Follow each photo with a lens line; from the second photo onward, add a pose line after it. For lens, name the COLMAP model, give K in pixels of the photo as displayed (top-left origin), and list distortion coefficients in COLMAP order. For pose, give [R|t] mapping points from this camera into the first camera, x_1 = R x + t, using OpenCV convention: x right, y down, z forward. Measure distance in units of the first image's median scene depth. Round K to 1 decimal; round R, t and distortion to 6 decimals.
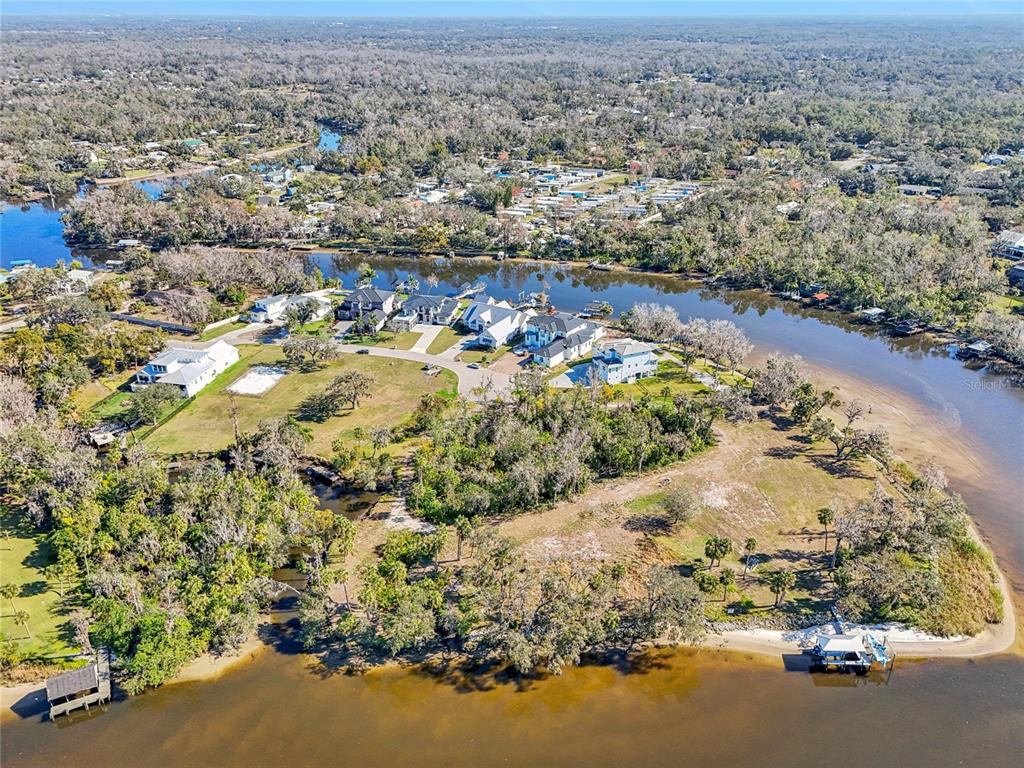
lens RADIAL K [[778.8, 0, 512.3], [0, 778.8, 385.5], [0, 0, 1]] dist [0.057586, -0.044757]
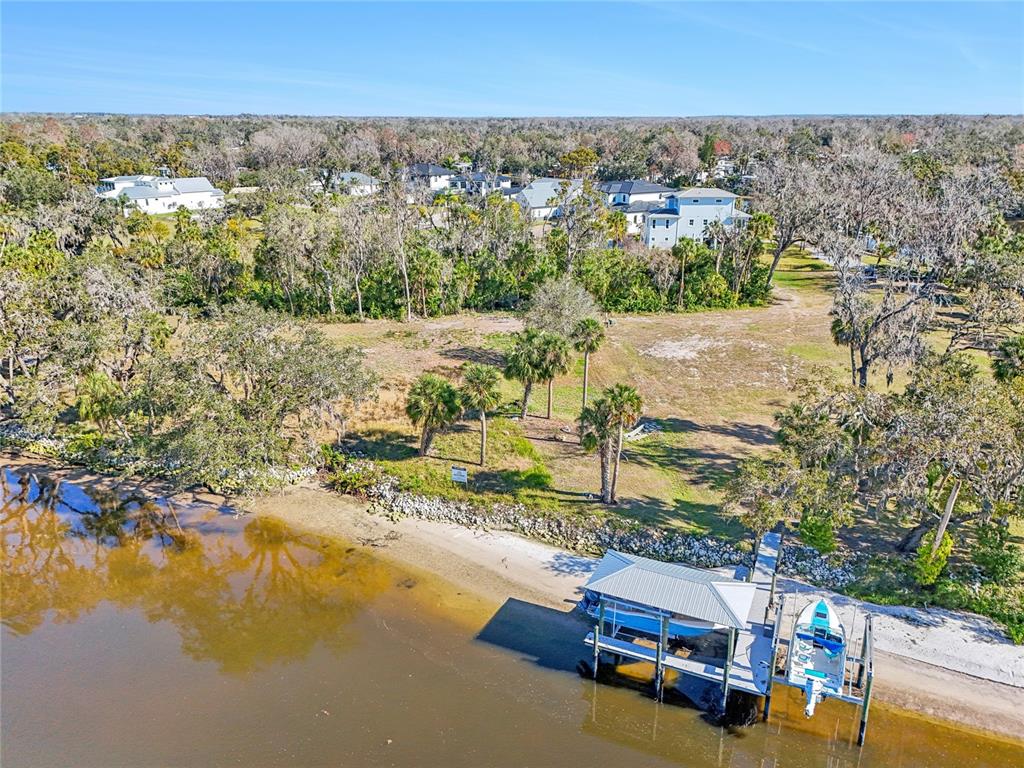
lens RADIAL K [[778.8, 0, 514.1], [0, 778.8, 383.1], [0, 0, 1]] dist [0.057586, -0.044757]
pose [[0.916478, 0.132136, -0.377634, 0.266477], [-0.176458, 0.980621, -0.085122, 0.168660], [0.359068, 0.144649, 0.922034, 0.417777]]
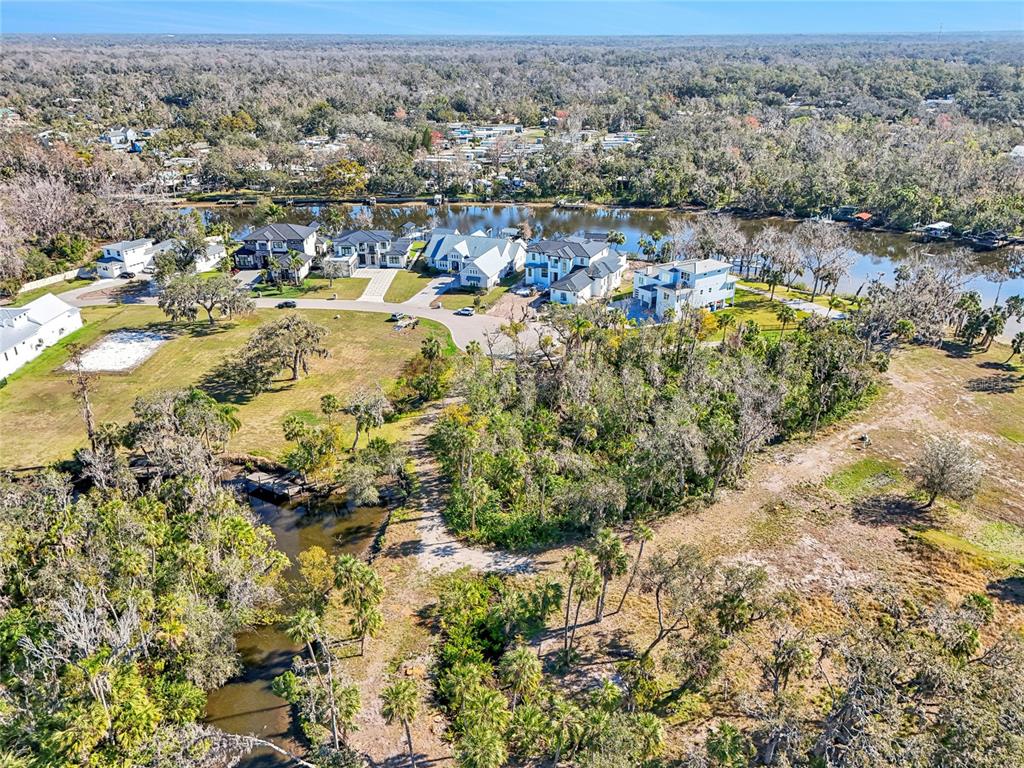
lens RADIAL K [[778.8, 0, 512.6], [0, 778.8, 389.0], [0, 0, 1]] dist [0.057586, -0.044757]
pose [[0.983225, -0.076997, 0.165346, -0.130450], [0.080152, 0.996705, -0.012483, 0.054824], [-0.163840, 0.025527, 0.986157, 0.354195]]
